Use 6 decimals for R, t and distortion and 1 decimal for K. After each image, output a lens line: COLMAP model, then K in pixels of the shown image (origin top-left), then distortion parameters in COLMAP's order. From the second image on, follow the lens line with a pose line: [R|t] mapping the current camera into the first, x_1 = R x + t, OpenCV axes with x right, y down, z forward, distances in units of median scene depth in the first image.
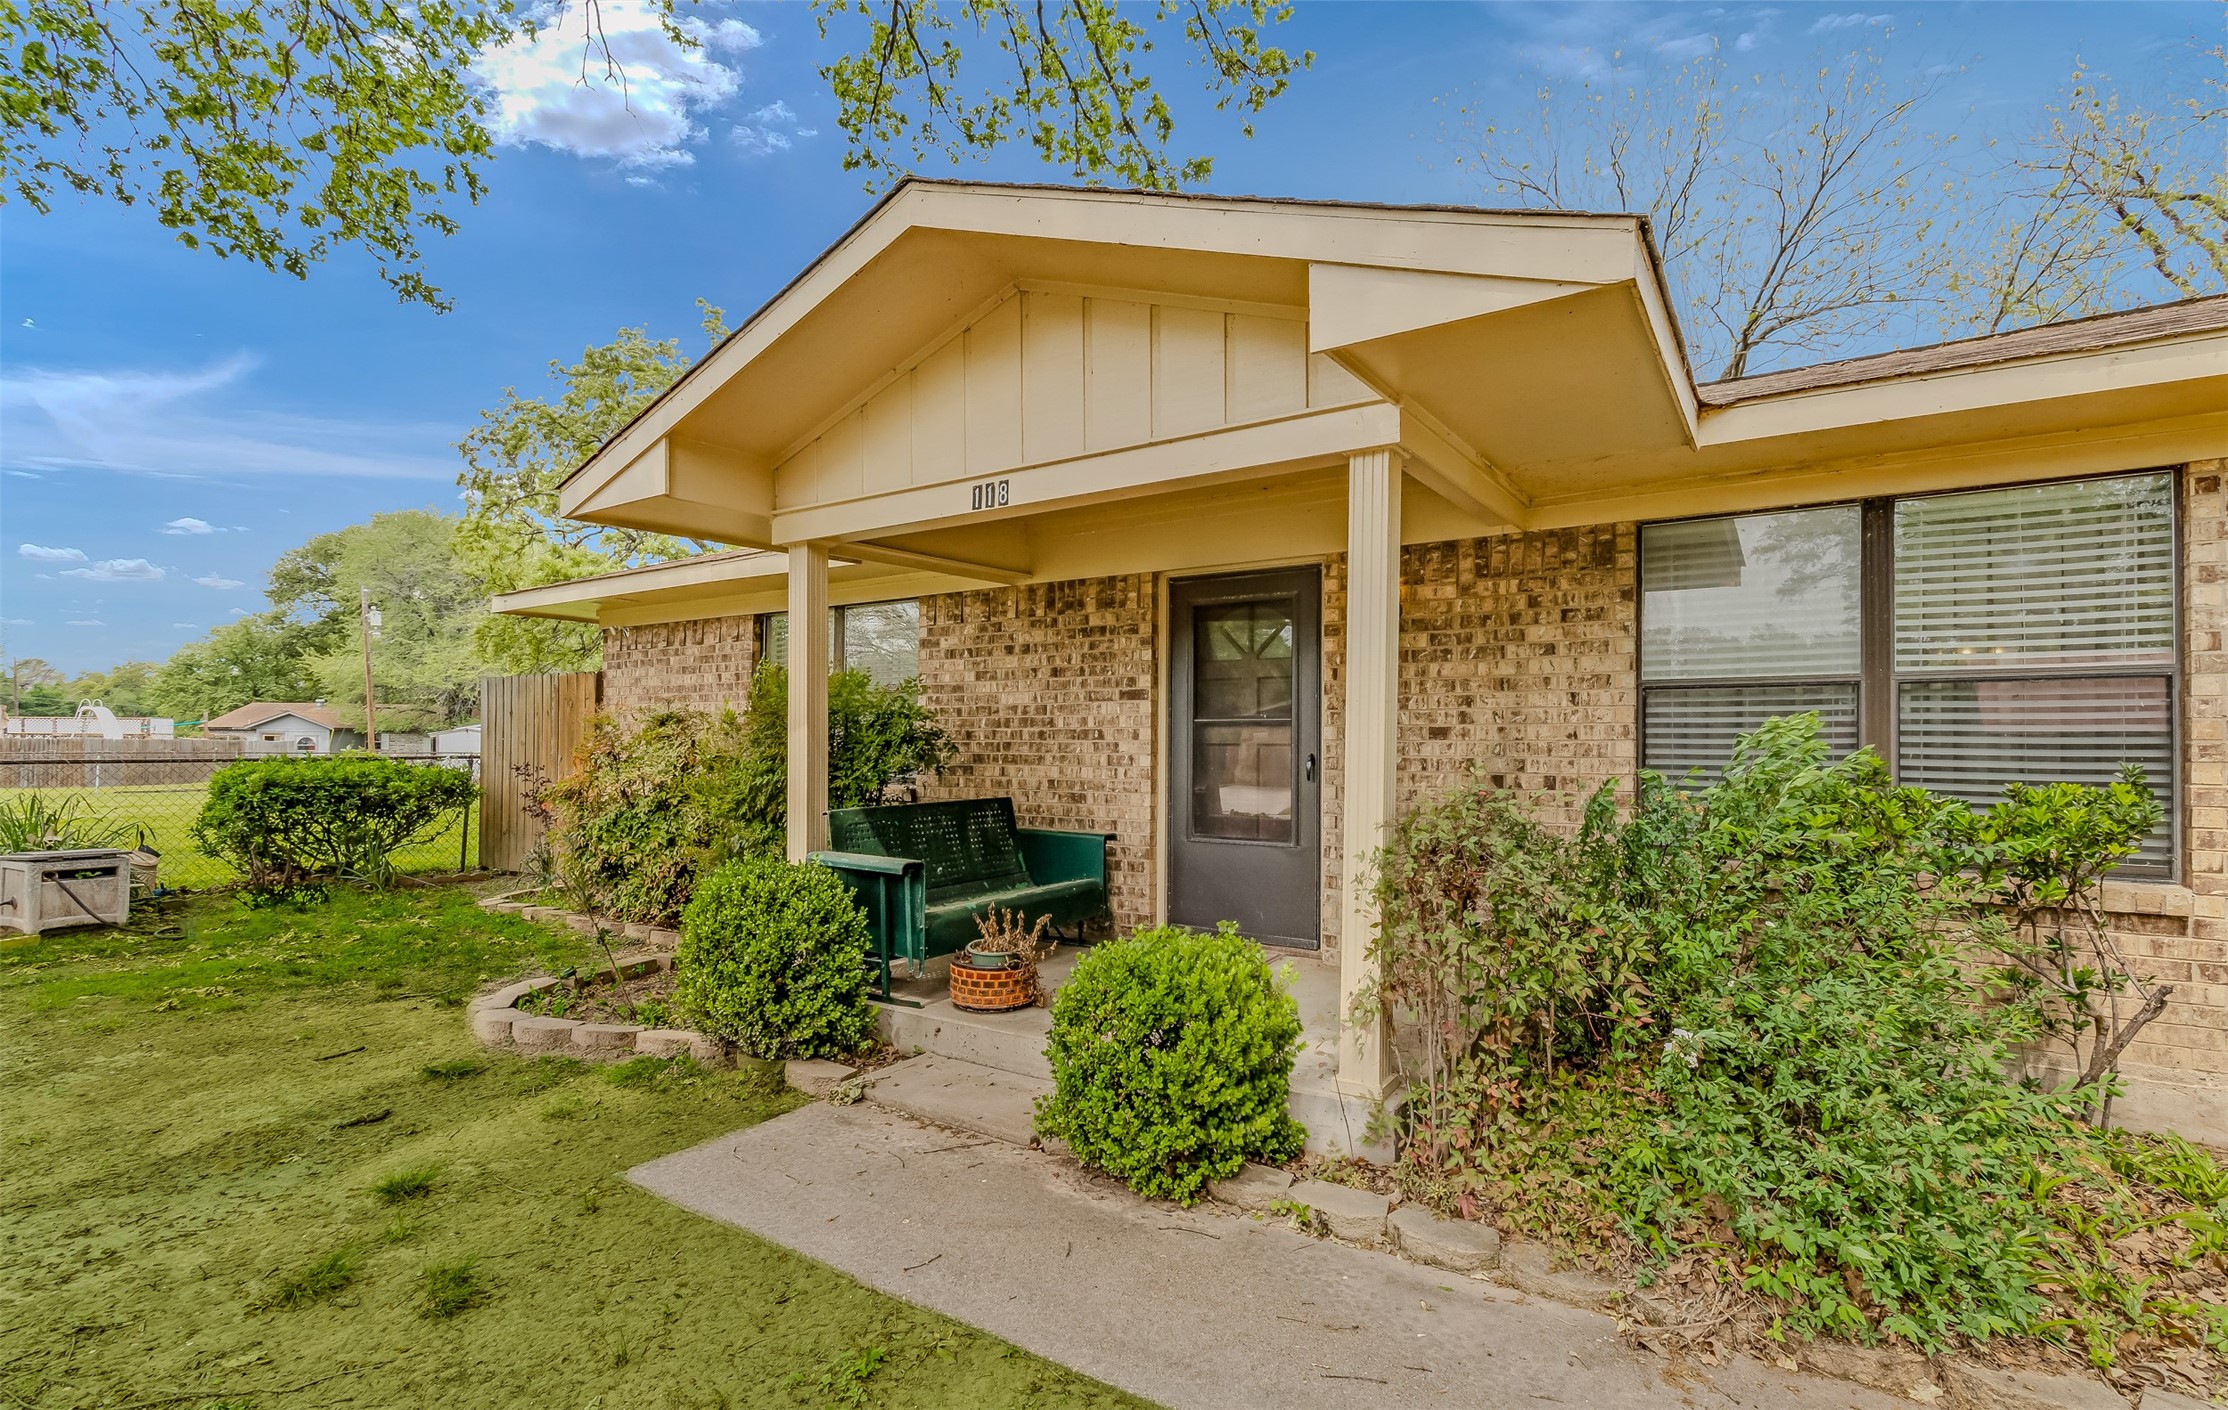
lens RADIAL K [[1012.8, 0, 1114.4], [0, 1012.8, 720.5], [0, 0, 1]] dist [-0.001401, -0.000299]
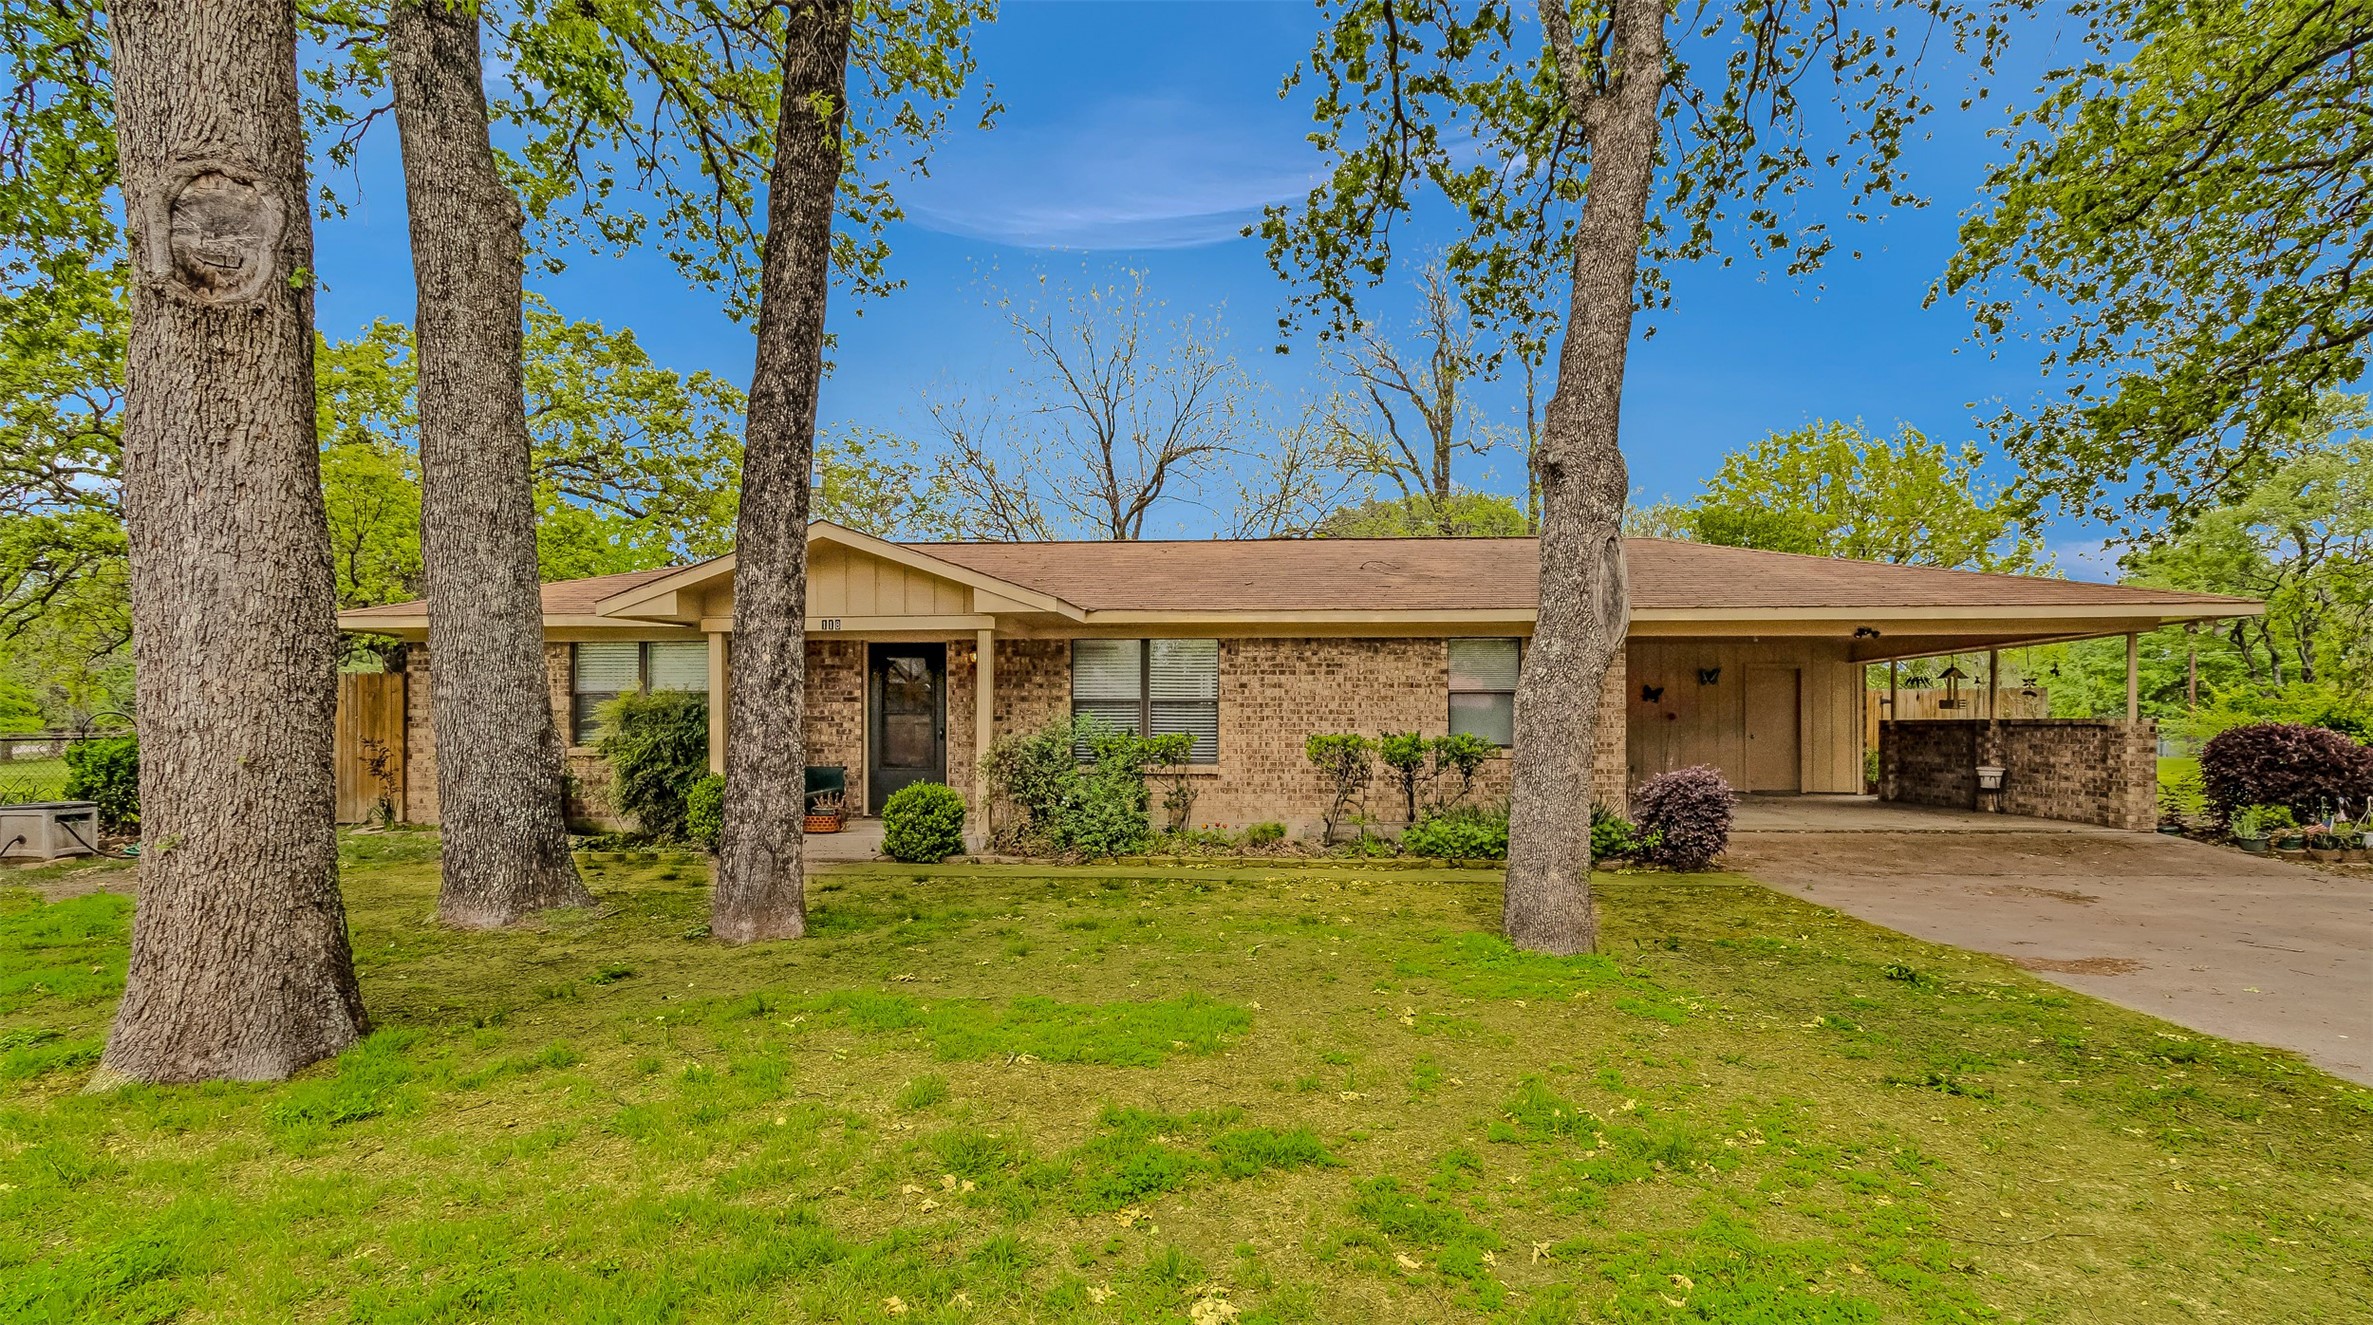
lens RADIAL K [[1207.1, 0, 1236.8], [0, 1207.1, 725.5], [0, 0, 1]] dist [0.004039, 0.000377]
pose [[0.851203, -0.004809, 0.524815, -0.606810], [-0.010359, 0.999609, 0.025962, -0.045036], [-0.524735, -0.027535, 0.850820, -1.503815]]
